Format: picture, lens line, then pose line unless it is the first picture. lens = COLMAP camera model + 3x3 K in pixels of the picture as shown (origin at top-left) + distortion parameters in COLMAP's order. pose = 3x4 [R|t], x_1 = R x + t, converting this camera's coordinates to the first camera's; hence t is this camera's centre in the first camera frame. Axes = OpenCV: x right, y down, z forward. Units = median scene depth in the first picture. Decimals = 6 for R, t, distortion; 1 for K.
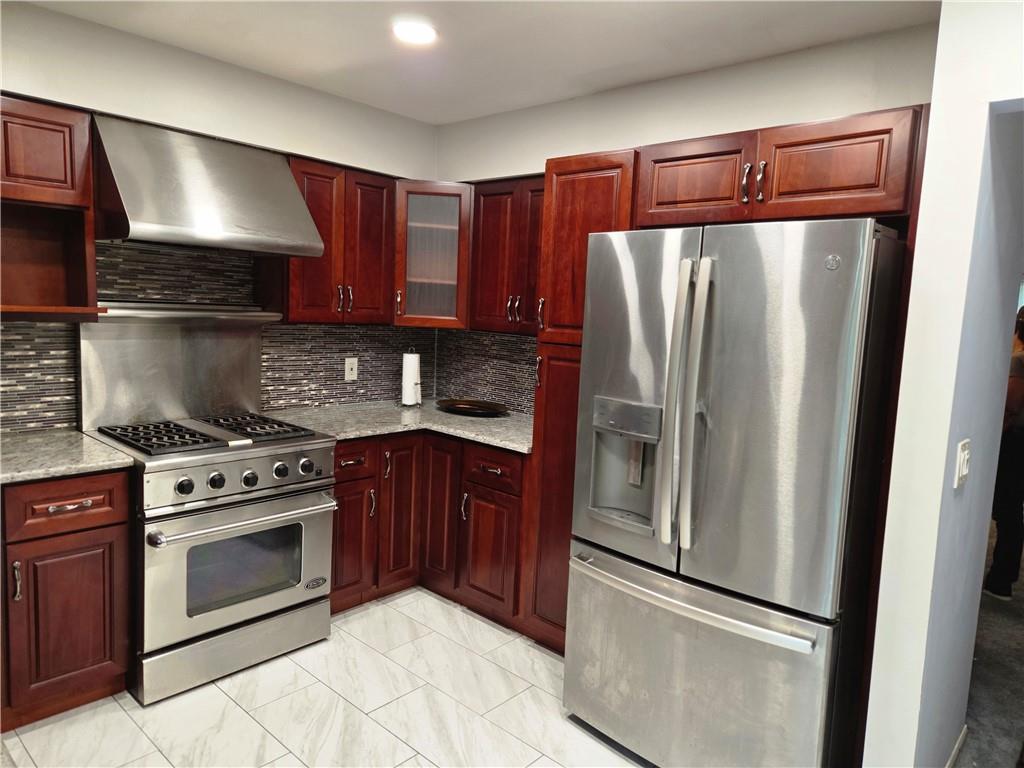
lens RADIAL K [[684.6, 0, 517.1], [0, 684.6, 376.3], [0, 0, 1]] dist [0.057043, -0.037451]
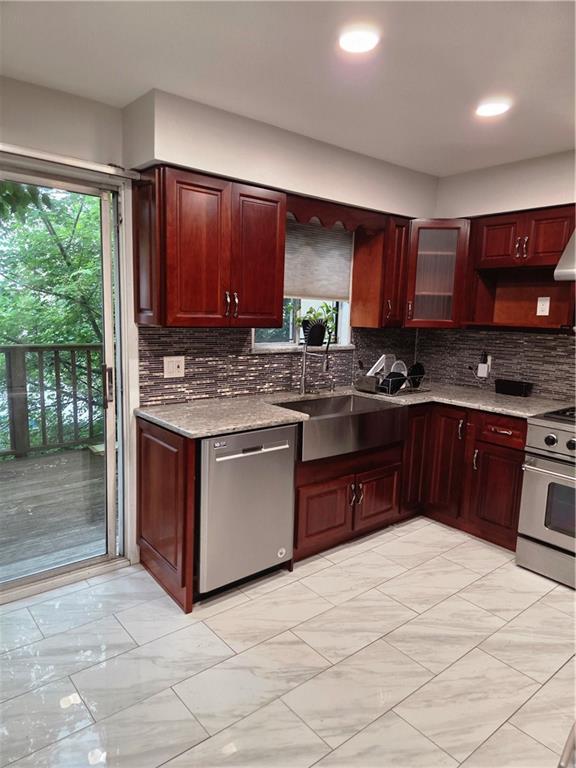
lens RADIAL K [[513.4, 0, 293.0], [0, 513.4, 384.4], [0, 0, 1]] dist [0.057043, -0.037451]
pose [[-0.133754, 0.096196, -0.986335, 0.588419], [-0.142437, 0.983078, 0.115193, -0.010776], [0.980725, 0.155898, -0.117789, 0.460751]]
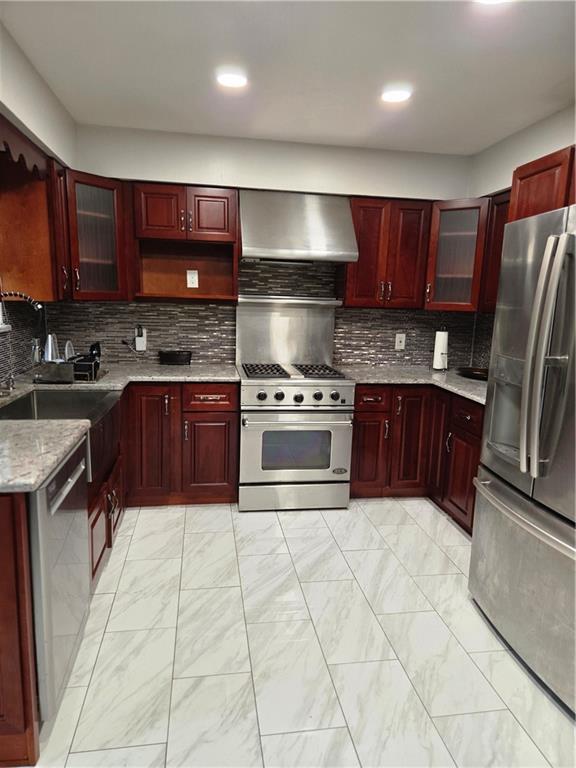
lens RADIAL K [[513.4, 0, 288.8], [0, 513.4, 390.4], [0, 0, 1]] dist [0.057043, -0.037451]
pose [[0.781786, 0.089166, -0.617139, 0.320694], [-0.060596, 0.995903, 0.067129, 0.042351], [0.620595, -0.015085, 0.783986, 0.006356]]
